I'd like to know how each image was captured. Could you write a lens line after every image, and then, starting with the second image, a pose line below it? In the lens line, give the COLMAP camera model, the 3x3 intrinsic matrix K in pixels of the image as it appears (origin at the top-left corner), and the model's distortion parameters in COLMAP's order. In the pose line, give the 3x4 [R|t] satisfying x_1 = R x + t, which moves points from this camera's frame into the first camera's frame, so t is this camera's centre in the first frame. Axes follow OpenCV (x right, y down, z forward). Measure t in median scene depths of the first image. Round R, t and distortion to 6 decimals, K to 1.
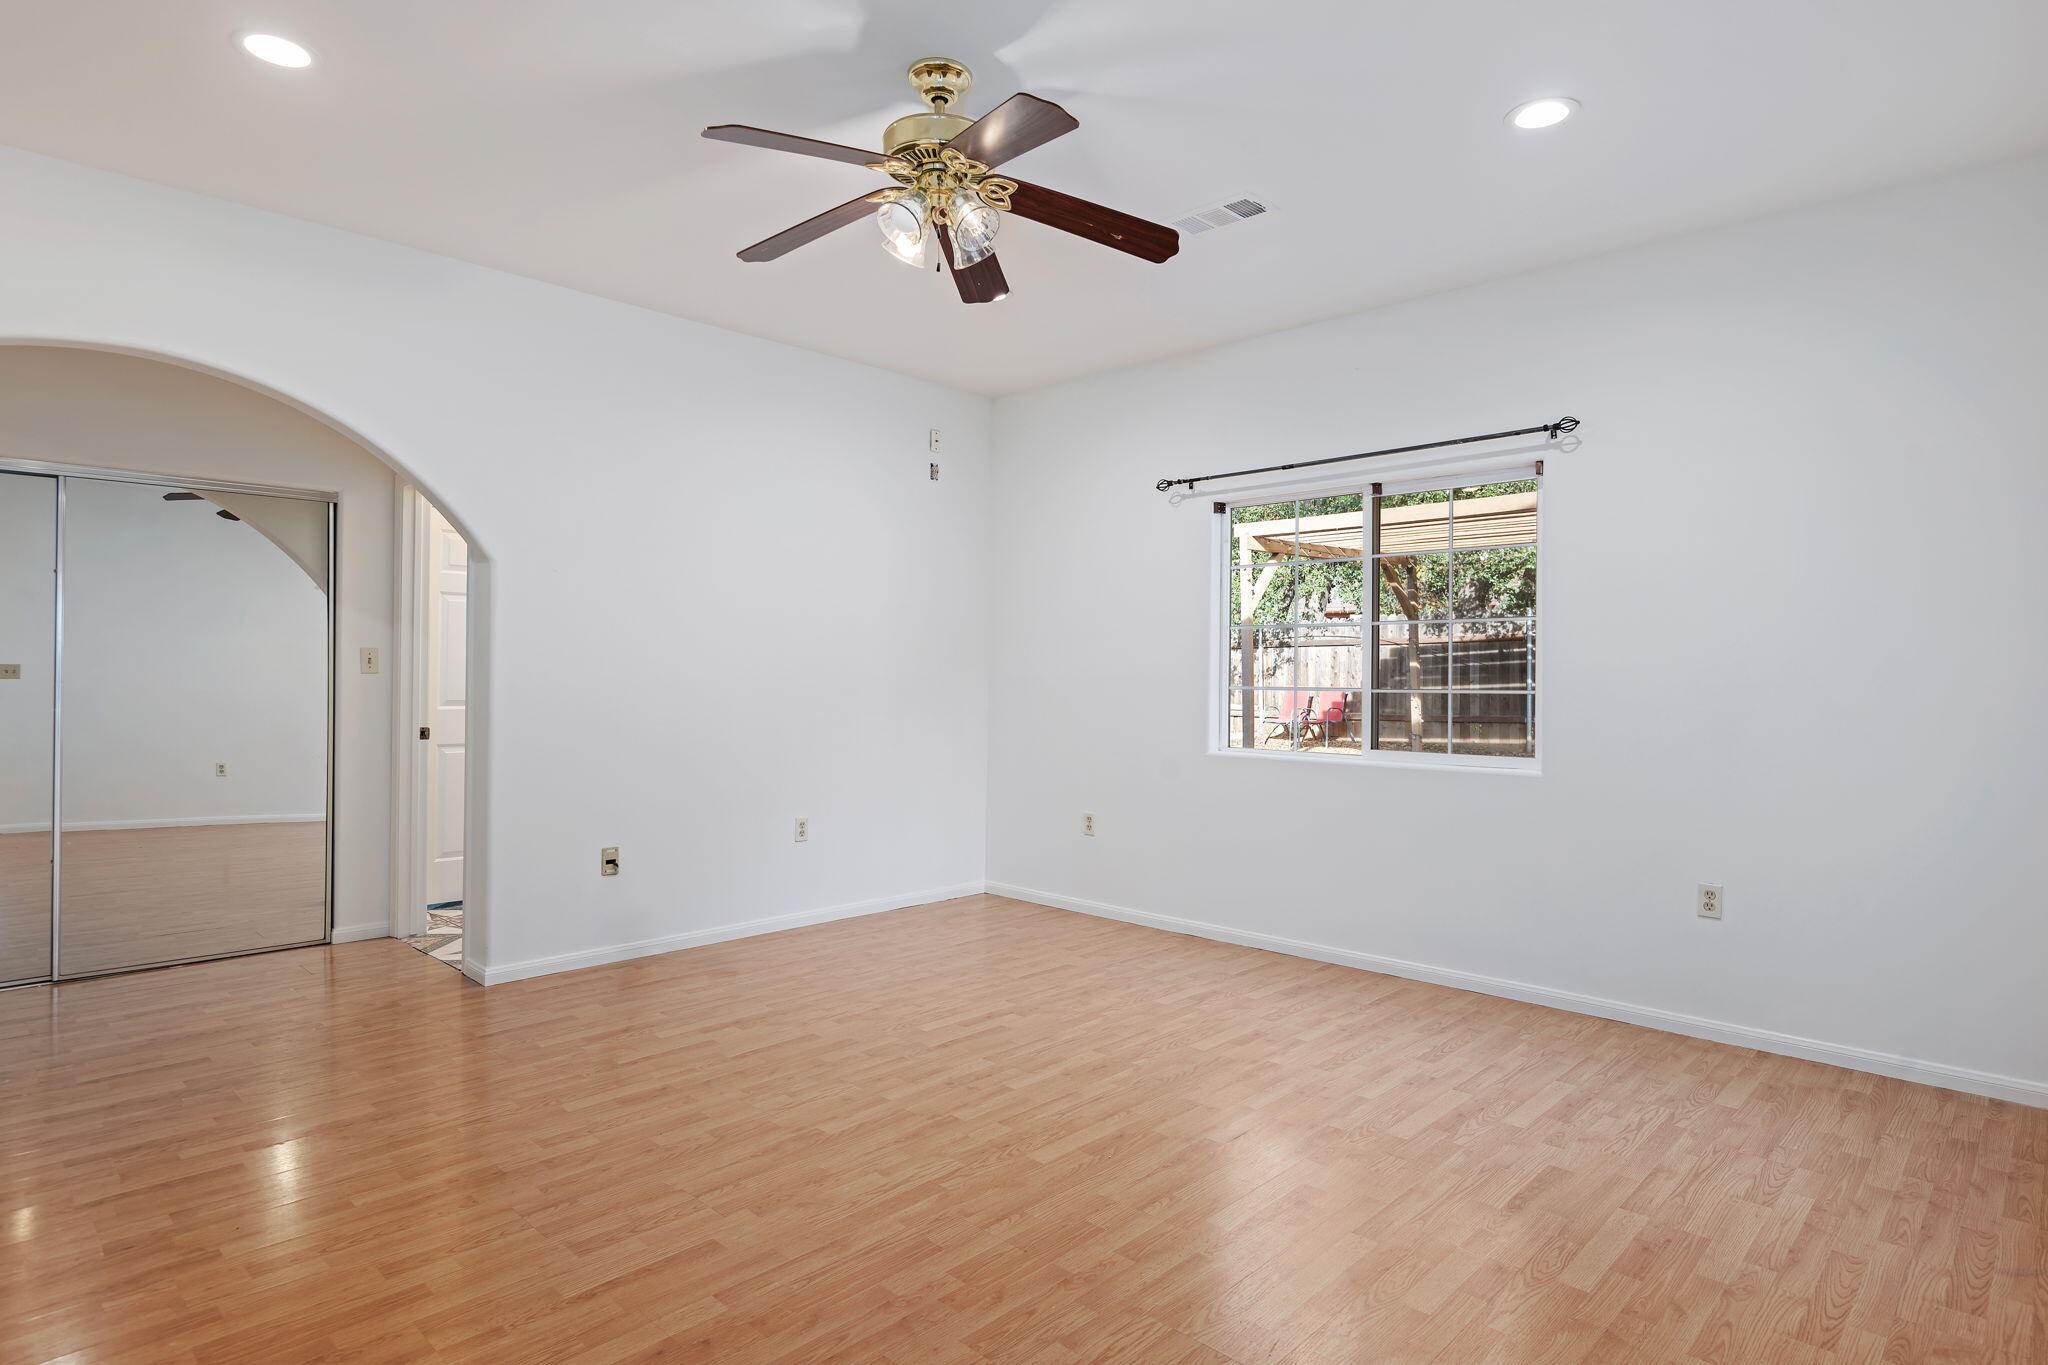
lens RADIAL K [[1090.7, 0, 1024.0], [0, 1090.7, 682.5], [0, 0, 1]] dist [0.001370, -0.000135]
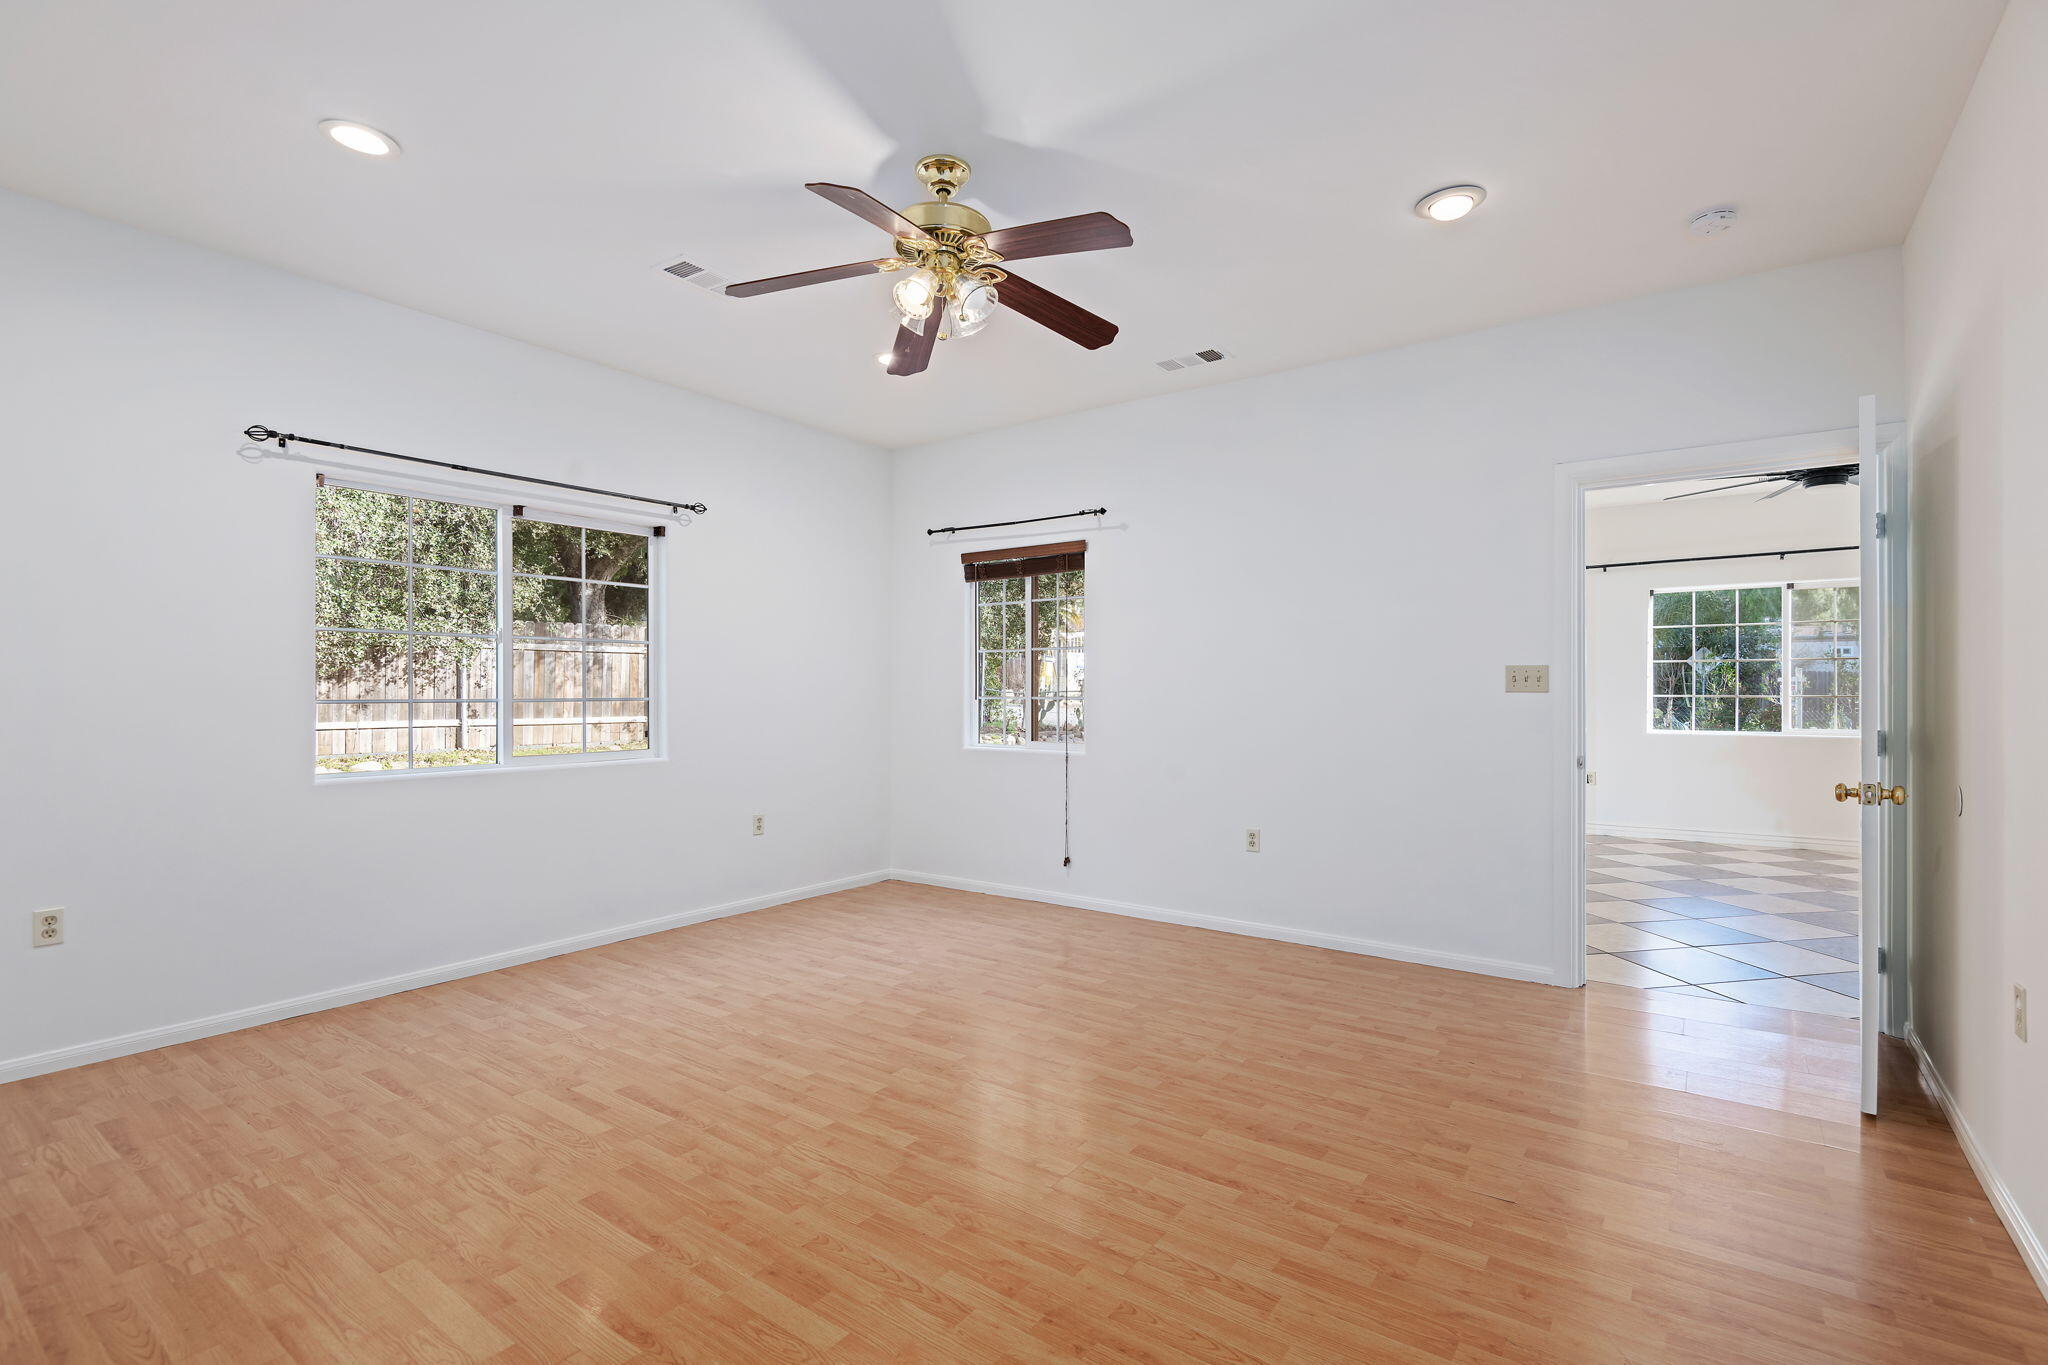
lens RADIAL K [[959.9, 0, 1024.0], [0, 959.9, 682.5], [0, 0, 1]] dist [0.000767, 0.000044]
pose [[-0.138940, 0.001633, 0.990299, -0.856810], [0.006943, 0.999976, -0.000675, -0.007179], [-0.990276, 0.006782, -0.138948, 0.816143]]
